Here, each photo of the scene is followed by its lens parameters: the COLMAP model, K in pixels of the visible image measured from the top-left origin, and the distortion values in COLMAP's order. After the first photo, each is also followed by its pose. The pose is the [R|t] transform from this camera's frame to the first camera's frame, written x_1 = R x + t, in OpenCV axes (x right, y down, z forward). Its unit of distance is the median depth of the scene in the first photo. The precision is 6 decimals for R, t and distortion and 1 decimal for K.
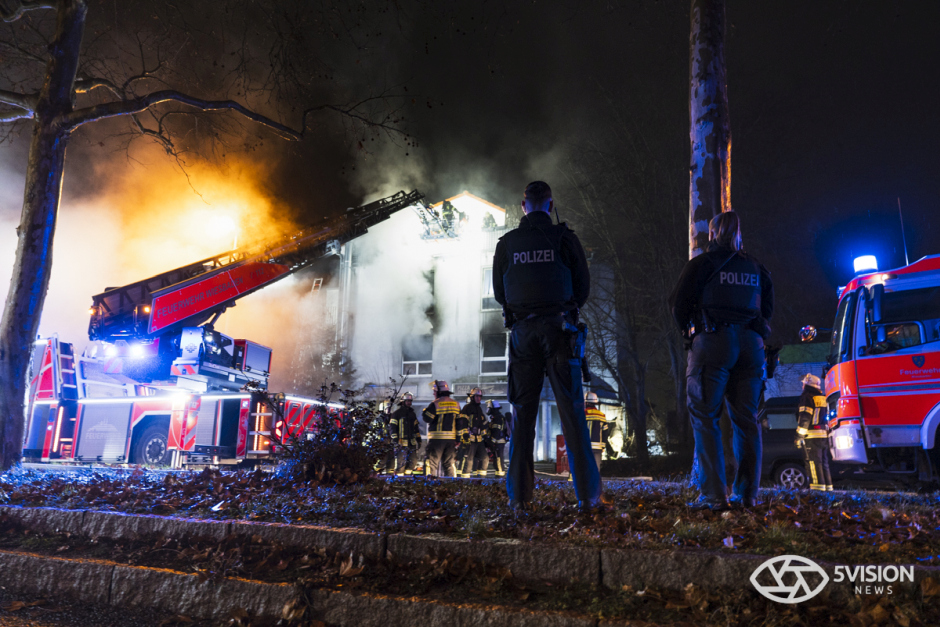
lens RADIAL K [[634.3, 0, 470.0], [0, 634.3, 313.5], [0, 0, 1]] dist [-0.022996, 0.022719]
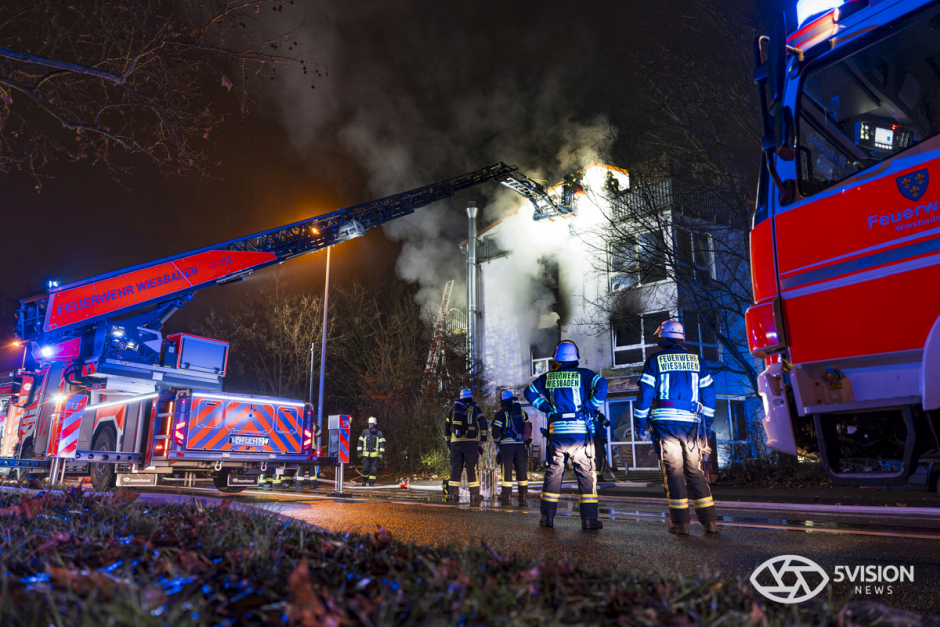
lens RADIAL K [[634.3, 0, 470.0], [0, 634.3, 313.5], [0, 0, 1]] dist [-0.022996, 0.022719]
pose [[0.921757, -0.102215, -0.374053, 0.343792], [0.094865, 0.994762, -0.038060, 0.081890], [0.375985, -0.000402, 0.926626, 0.310315]]
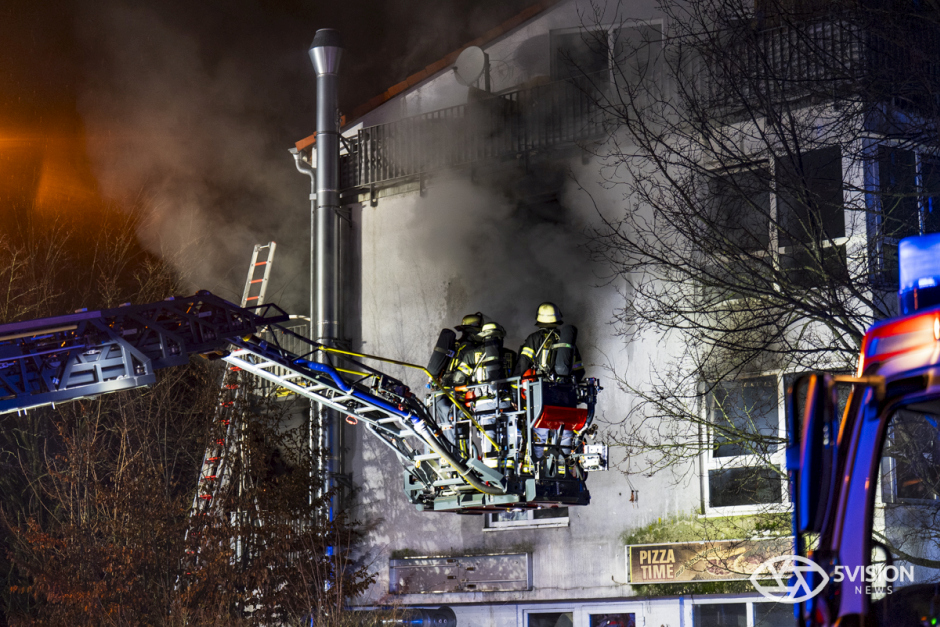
lens RADIAL K [[1916.7, 0, 470.0], [0, 1916.7, 313.5], [0, 0, 1]] dist [-0.022977, 0.167762]
pose [[0.948546, -0.079658, -0.306457, 0.433431], [0.088100, 0.996016, 0.013789, -0.055316], [0.304137, -0.040078, 0.951785, 0.133367]]
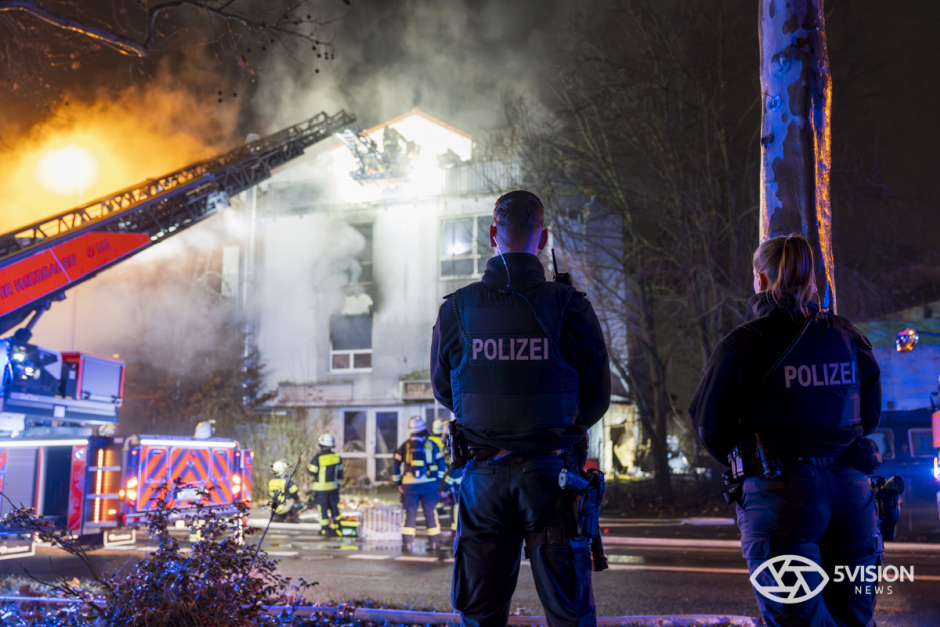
lens RADIAL K [[849.4, 0, 470.0], [0, 849.4, 313.5], [0, 0, 1]] dist [-0.000316, -0.002417]
pose [[0.998802, -0.014053, 0.046878, 0.014883], [0.011356, 0.998293, 0.057297, -0.044614], [-0.047603, -0.056696, 0.997256, 0.082703]]
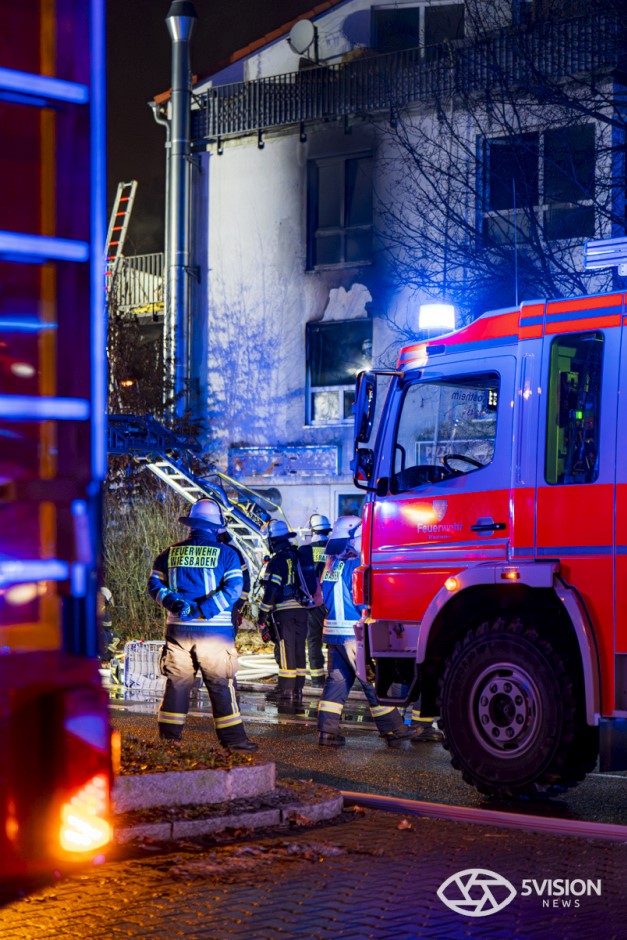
lens RADIAL K [[1984.0, 0, 313.5], [0, 1984.0, 470.0], [0, 0, 1]] dist [0.003341, -0.201631]
pose [[0.944655, -0.018005, -0.327572, 0.683967], [0.070689, 0.986209, 0.149648, -0.134610], [0.320360, -0.164521, 0.932900, -0.398538]]
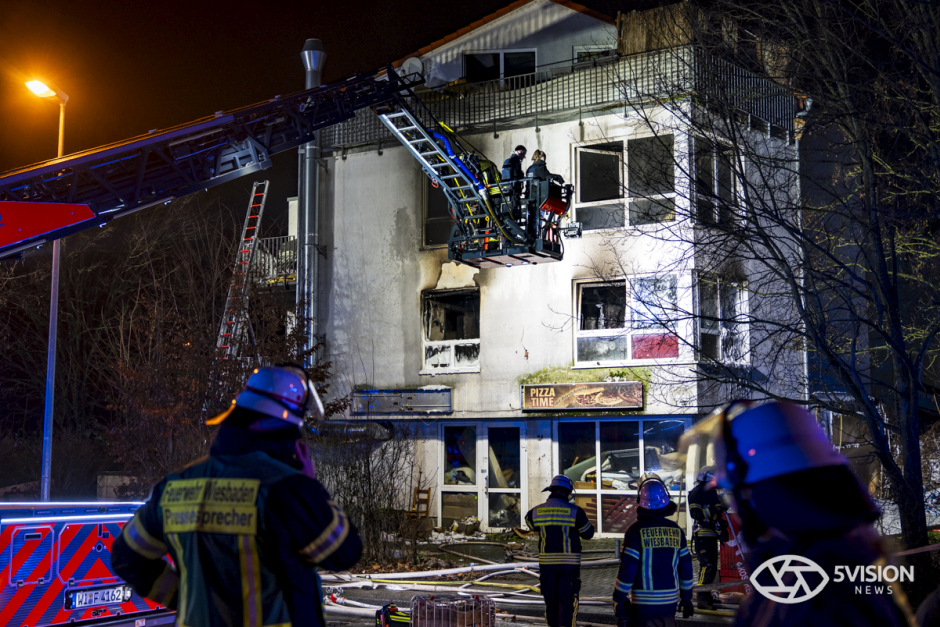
lens RADIAL K [[1123.9, 0, 470.0], [0, 1123.9, 313.5], [0, 0, 1]] dist [0.002434, 0.008960]
pose [[0.990757, -0.033582, -0.131426, 0.108970], [0.045352, 0.995122, 0.087610, -0.051431], [0.127843, -0.092761, 0.987447, 0.275985]]
